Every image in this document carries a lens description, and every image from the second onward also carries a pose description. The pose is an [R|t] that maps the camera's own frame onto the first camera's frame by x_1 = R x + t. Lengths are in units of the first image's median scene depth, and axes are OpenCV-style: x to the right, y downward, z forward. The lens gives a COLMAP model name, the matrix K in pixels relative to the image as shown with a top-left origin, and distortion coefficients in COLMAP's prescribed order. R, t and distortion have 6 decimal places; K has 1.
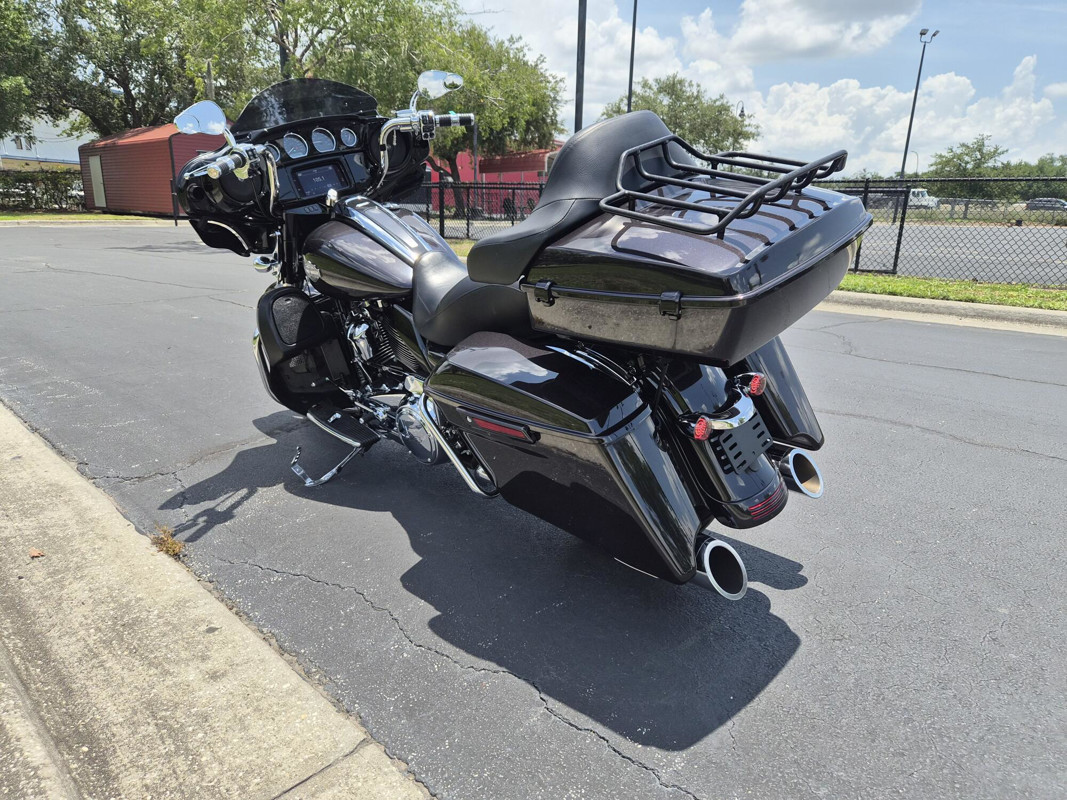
lens RADIAL K [[723.8, 0, 543.1], [0, 723.8, 400.4], [0, 0, 1]] dist [0.051929, -0.043025]
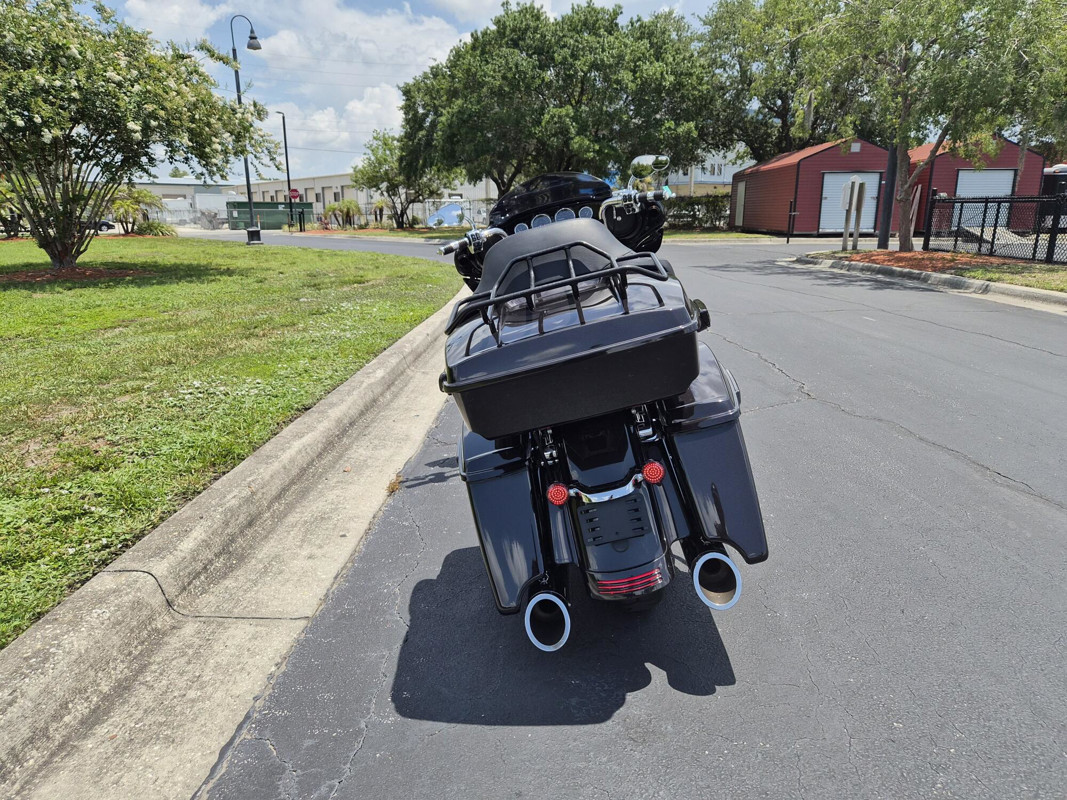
lens RADIAL K [[717.8, 0, 521.5], [0, 717.8, 398.0], [0, 0, 1]] dist [0.069199, -0.066020]
pose [[0.653449, 0.167246, -0.738264, 0.559164], [-0.178551, 0.981822, 0.064383, -0.097643], [0.735612, 0.089747, 0.671432, 0.103853]]
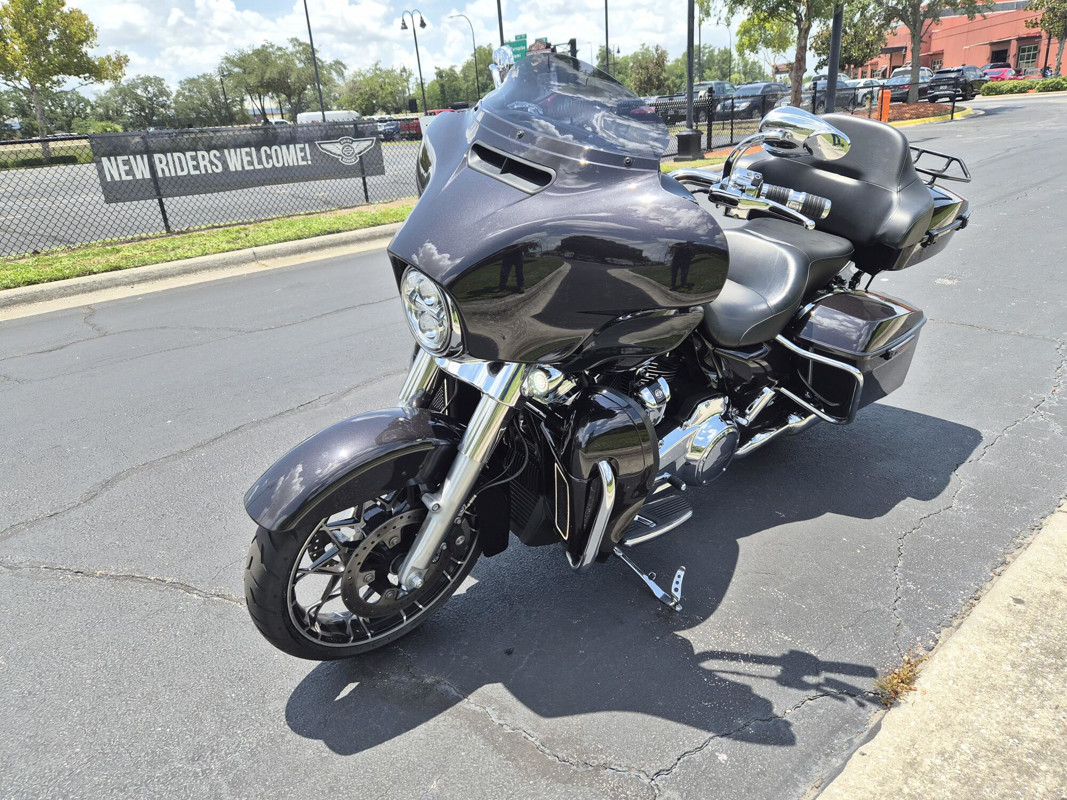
lens RADIAL K [[717.1, 0, 533.5], [0, 717.1, 400.0], [0, 0, 1]] dist [0.051422, -0.042406]
pose [[0.073490, -0.391998, 0.917026, -0.815936], [0.324999, 0.878731, 0.349583, -0.335512], [-0.942855, 0.272342, 0.191977, 0.817665]]
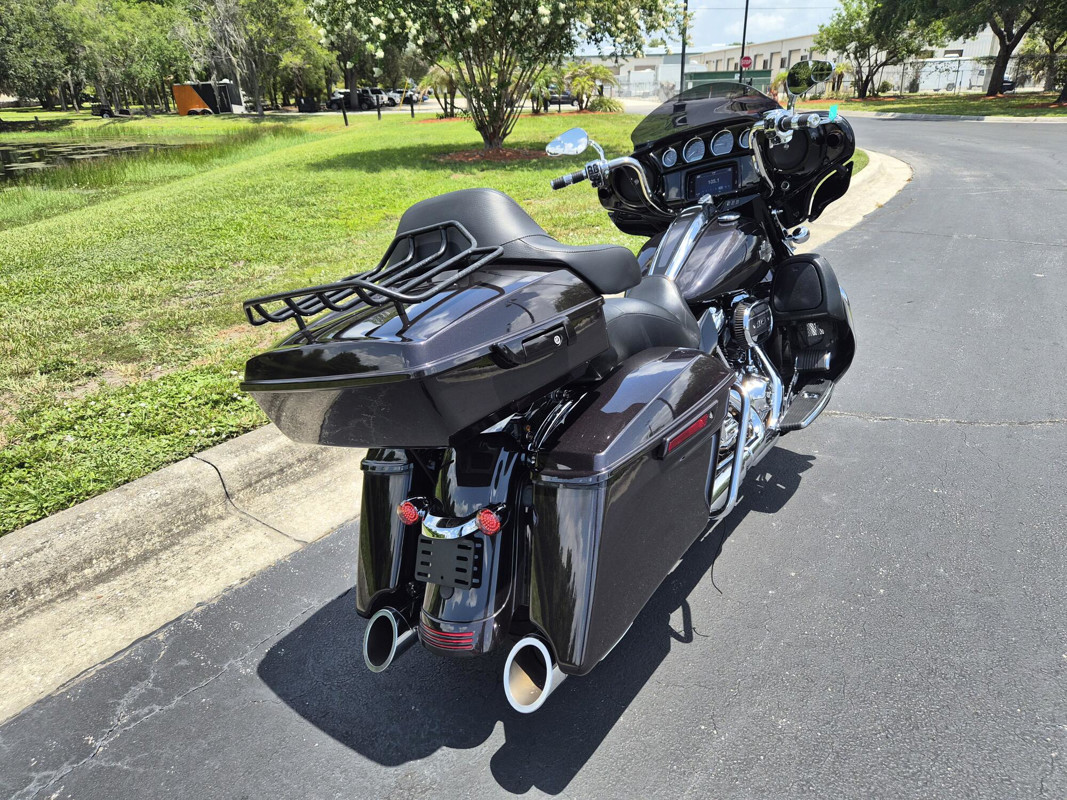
lens RADIAL K [[717.1, 0, 533.5], [0, 717.1, 400.0], [0, 0, 1]] dist [0.051422, -0.042406]
pose [[0.127445, 0.374780, -0.918313, 0.619591], [-0.228861, 0.911990, 0.340437, -0.272919], [0.965080, 0.166779, 0.202002, 0.530295]]
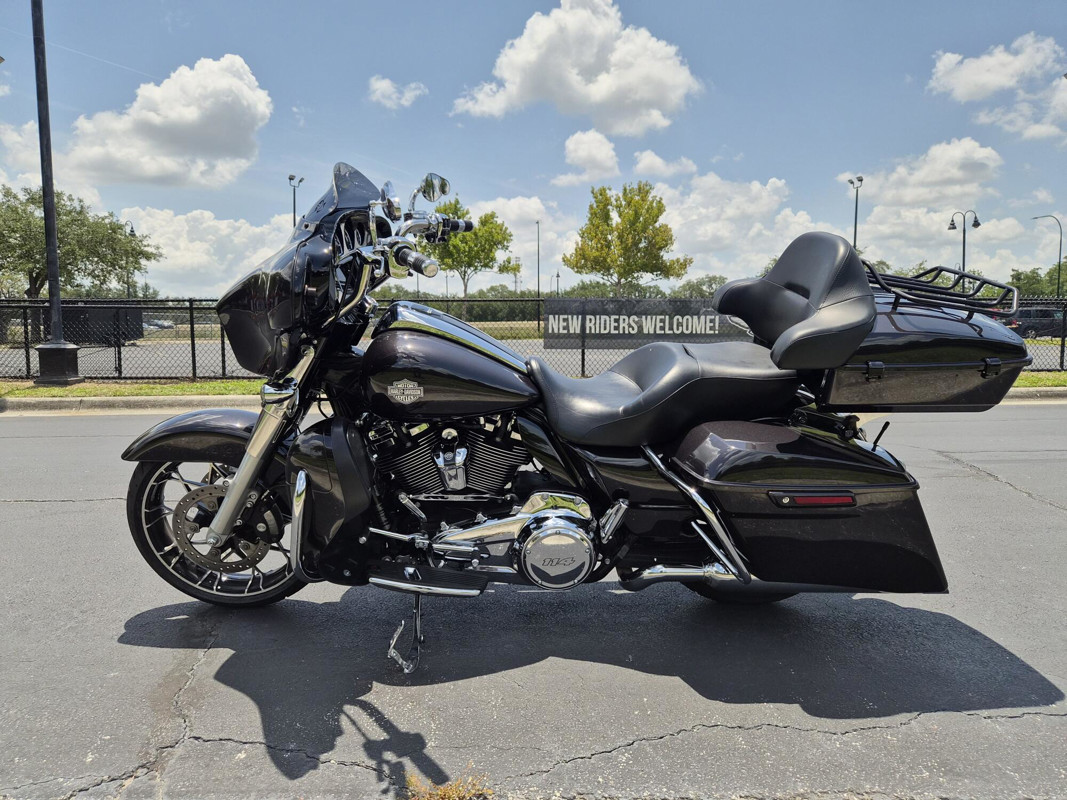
lens RADIAL K [[717.1, 0, 533.5], [0, 717.1, 400.0], [0, 0, 1]] dist [0.051422, -0.042406]
pose [[0.707385, -0.093944, 0.700558, -0.636067], [0.203433, 0.976250, -0.074502, -0.066218], [-0.676921, 0.195219, 0.709696, 0.283418]]
